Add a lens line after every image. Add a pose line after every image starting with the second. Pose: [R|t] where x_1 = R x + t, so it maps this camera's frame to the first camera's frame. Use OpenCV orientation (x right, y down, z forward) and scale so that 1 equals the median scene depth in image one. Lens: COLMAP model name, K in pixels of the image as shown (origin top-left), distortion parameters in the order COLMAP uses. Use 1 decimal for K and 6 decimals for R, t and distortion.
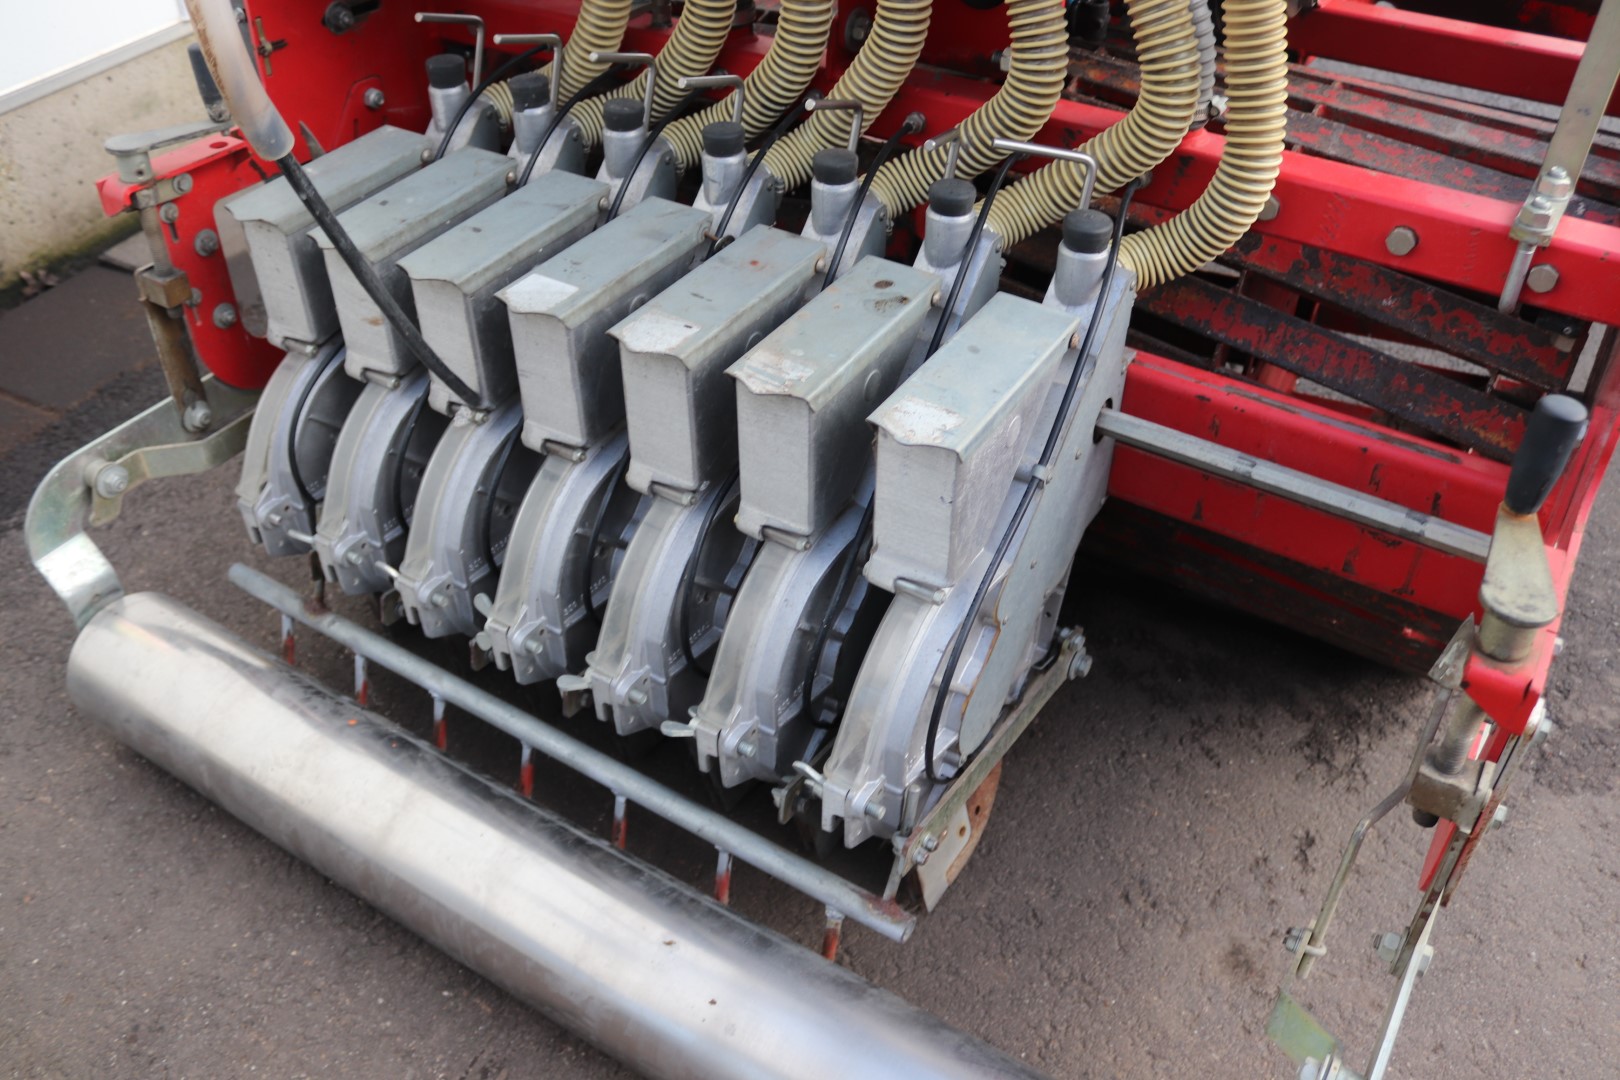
lens RADIAL K [[1391.6, 0, 810.0], [0, 1391.6, 540.0], [0, 0, 1]] dist [-0.150229, 0.183425]
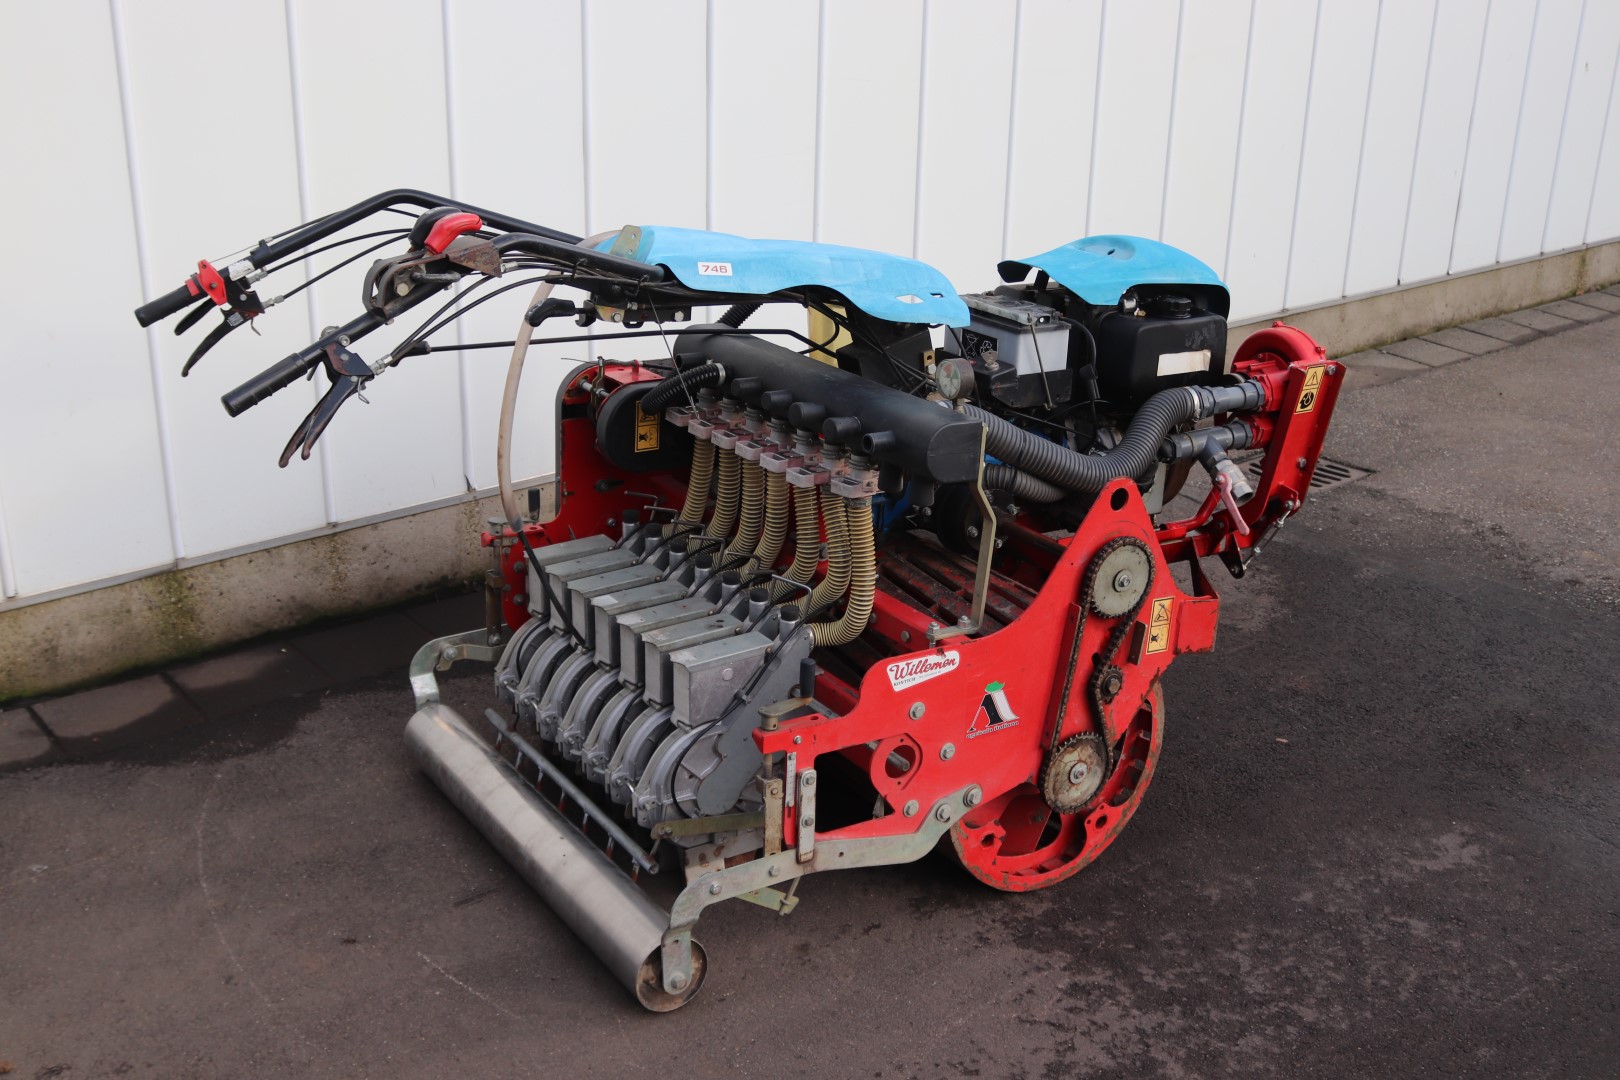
lens RADIAL K [[1792.1, 0, 810.0], [0, 1792.1, 540.0], [0, 0, 1]] dist [-0.096281, 0.000782]
pose [[0.912314, 0.168958, -0.373010, 1.188117], [-0.280991, 0.920913, -0.270118, 0.442146], [0.297871, 0.351245, 0.887637, -1.646623]]
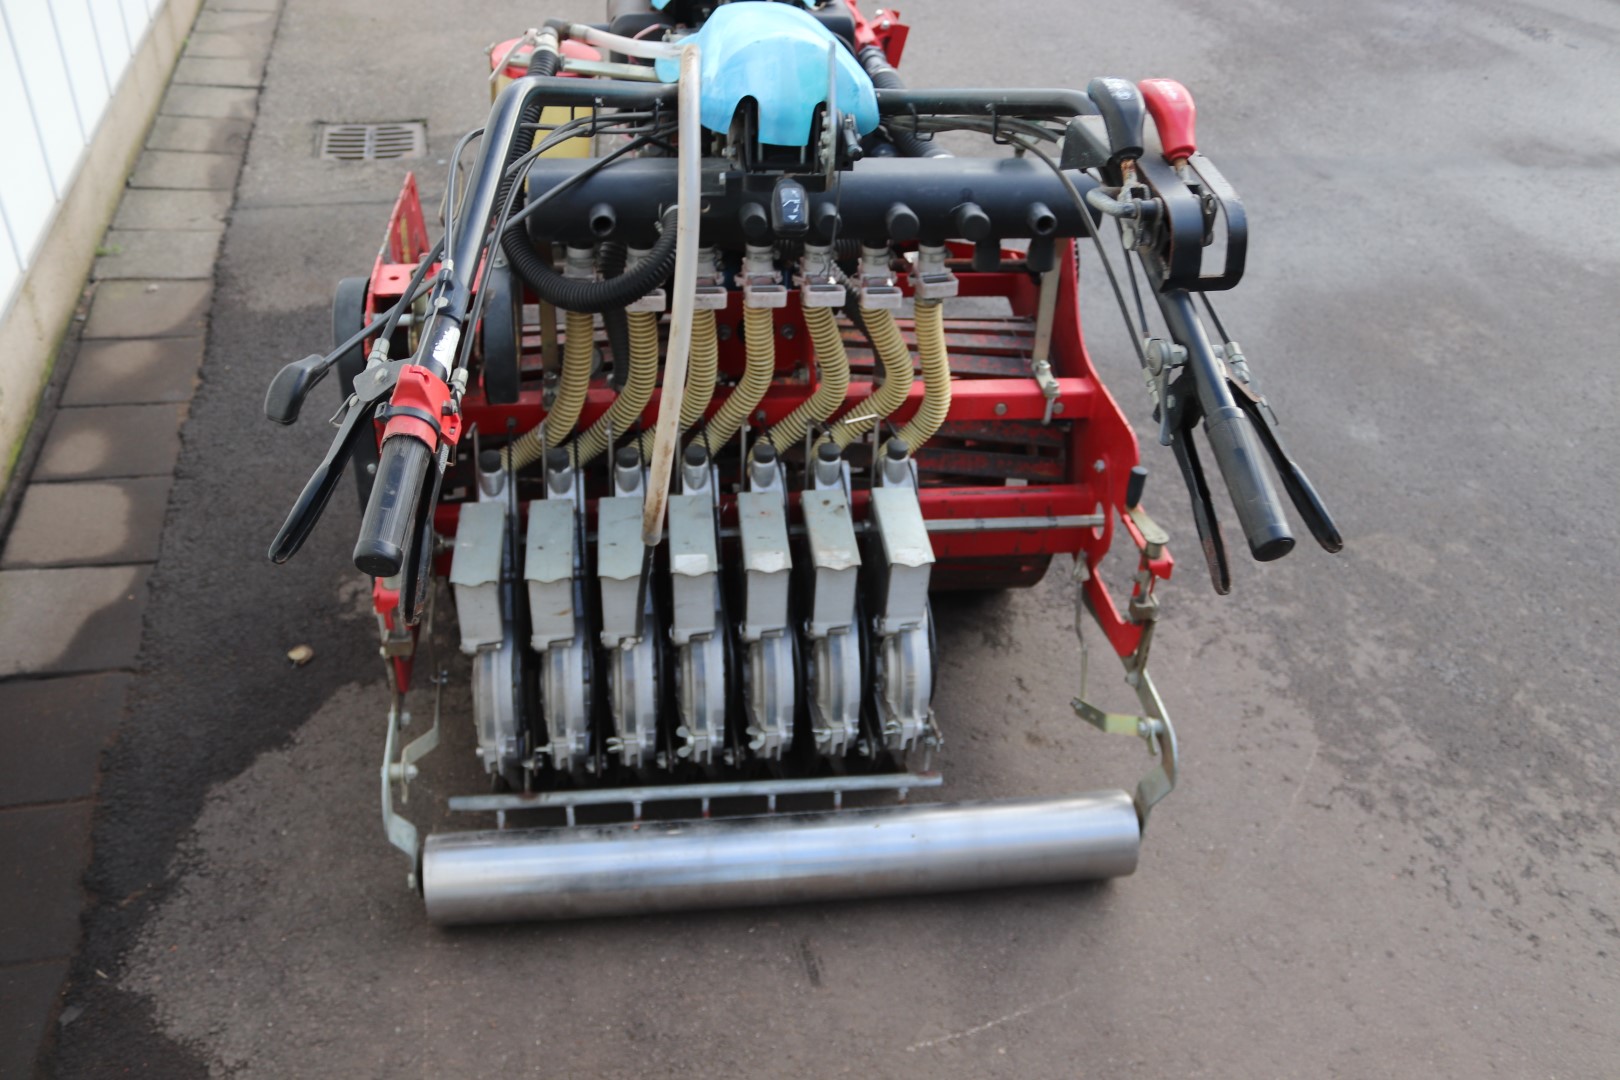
lens RADIAL K [[1391.6, 0, 810.0], [0, 1391.6, 540.0], [0, 0, 1]] dist [-0.150229, 0.183425]
pose [[0.768113, -0.341396, 0.541711, -0.946890], [0.359427, 0.930034, 0.076478, -0.252454], [-0.529919, 0.135962, 0.837078, -0.622702]]
